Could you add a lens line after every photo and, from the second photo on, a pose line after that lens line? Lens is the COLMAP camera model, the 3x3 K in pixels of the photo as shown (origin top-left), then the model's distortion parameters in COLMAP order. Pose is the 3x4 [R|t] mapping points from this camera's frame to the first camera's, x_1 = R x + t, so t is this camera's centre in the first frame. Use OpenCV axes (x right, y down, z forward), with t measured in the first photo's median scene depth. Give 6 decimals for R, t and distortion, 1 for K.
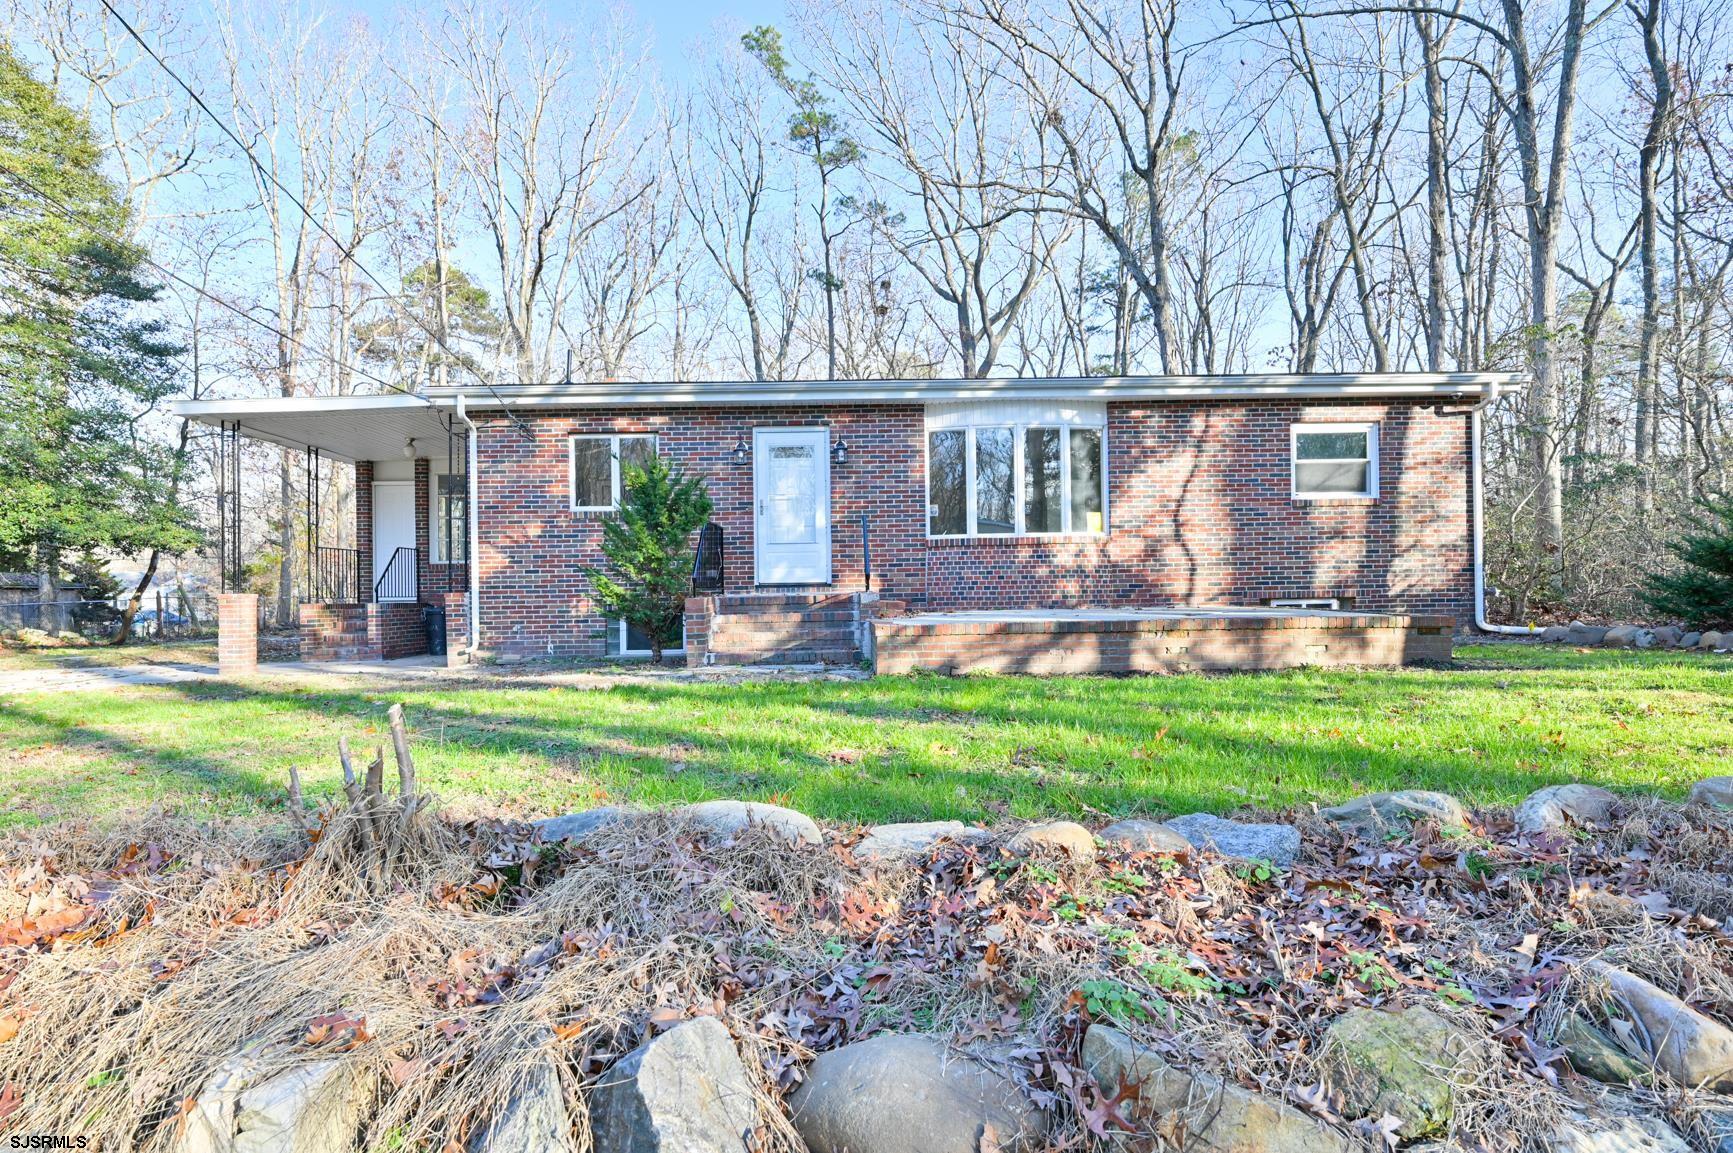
lens RADIAL K [[886.2, 0, 867.2], [0, 886.2, 586.1], [0, 0, 1]] dist [-0.001997, -0.000268]
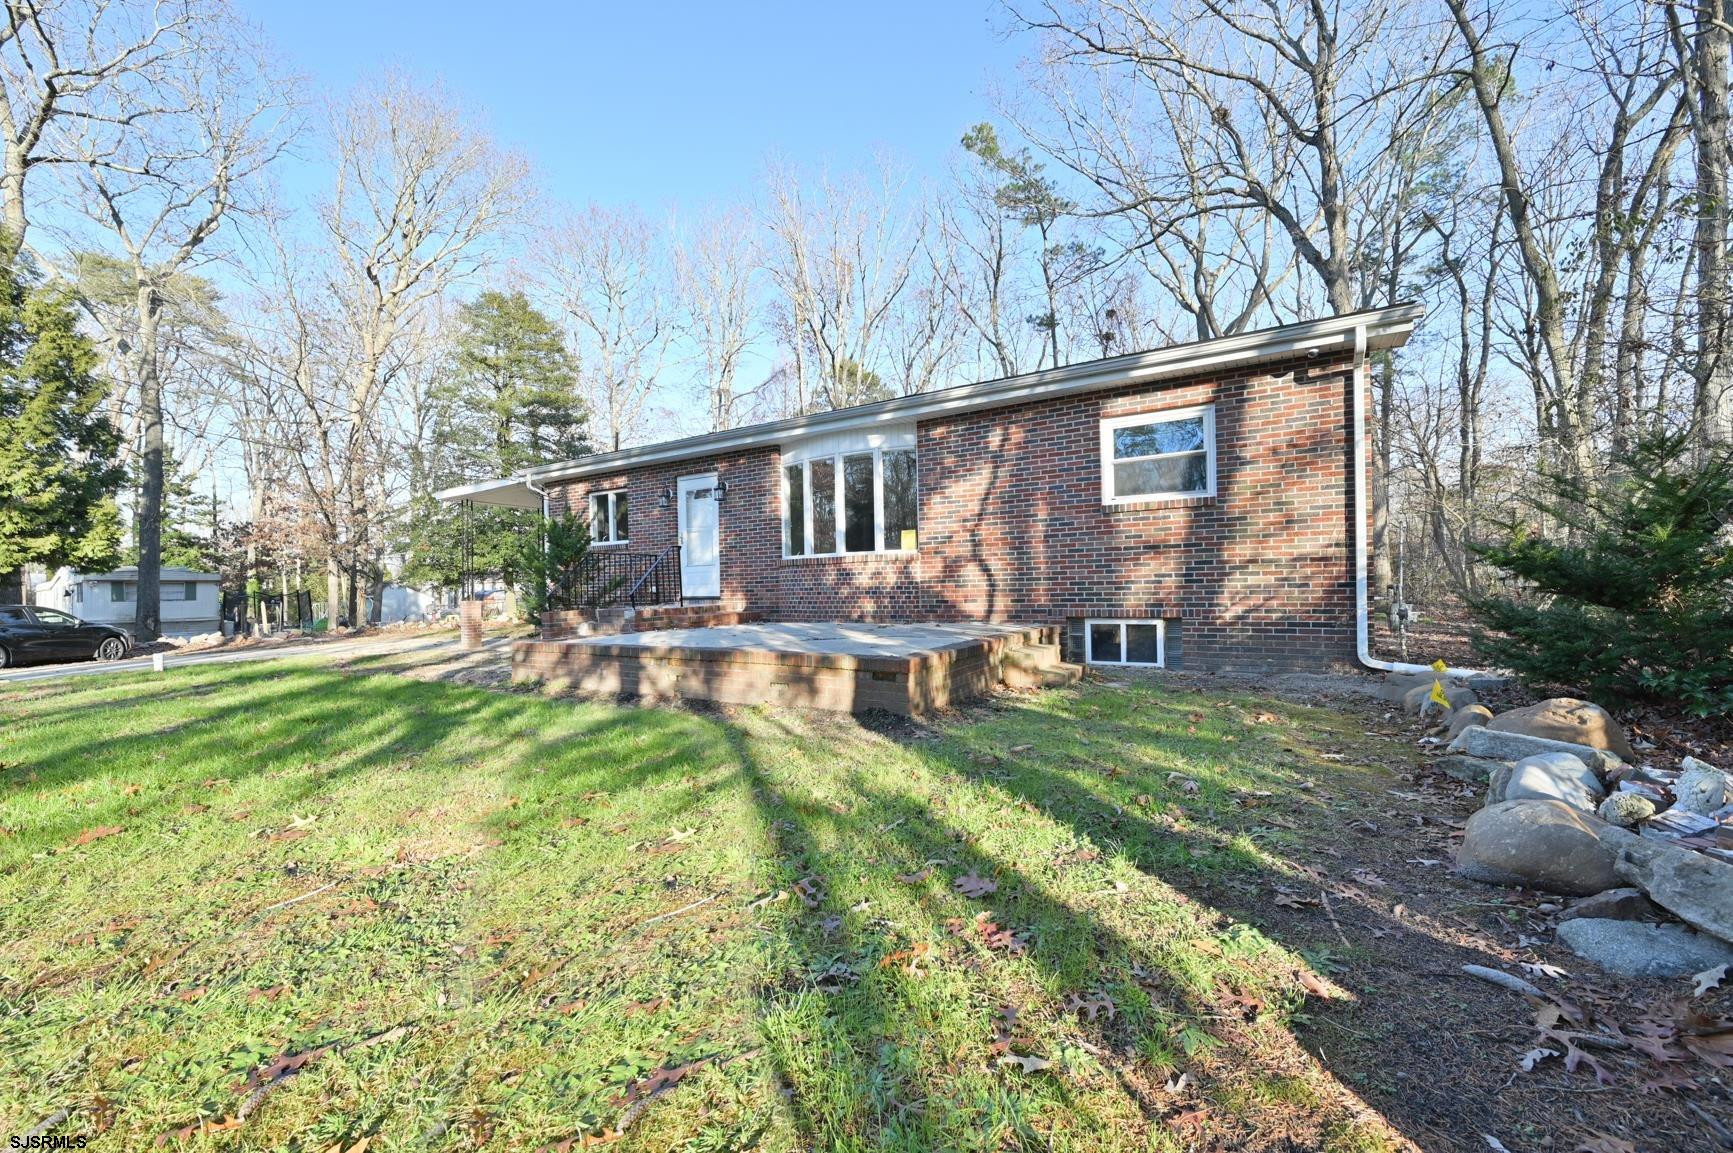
lens RADIAL K [[682.0, 0, 867.0], [0, 682.0, 584.1], [0, 0, 1]] dist [-0.001481, 0.000880]
pose [[0.849930, -0.006254, -0.526859, 0.638101], [0.012940, 0.999876, 0.009007, -0.029865], [0.526737, -0.014473, 0.849905, 0.303614]]
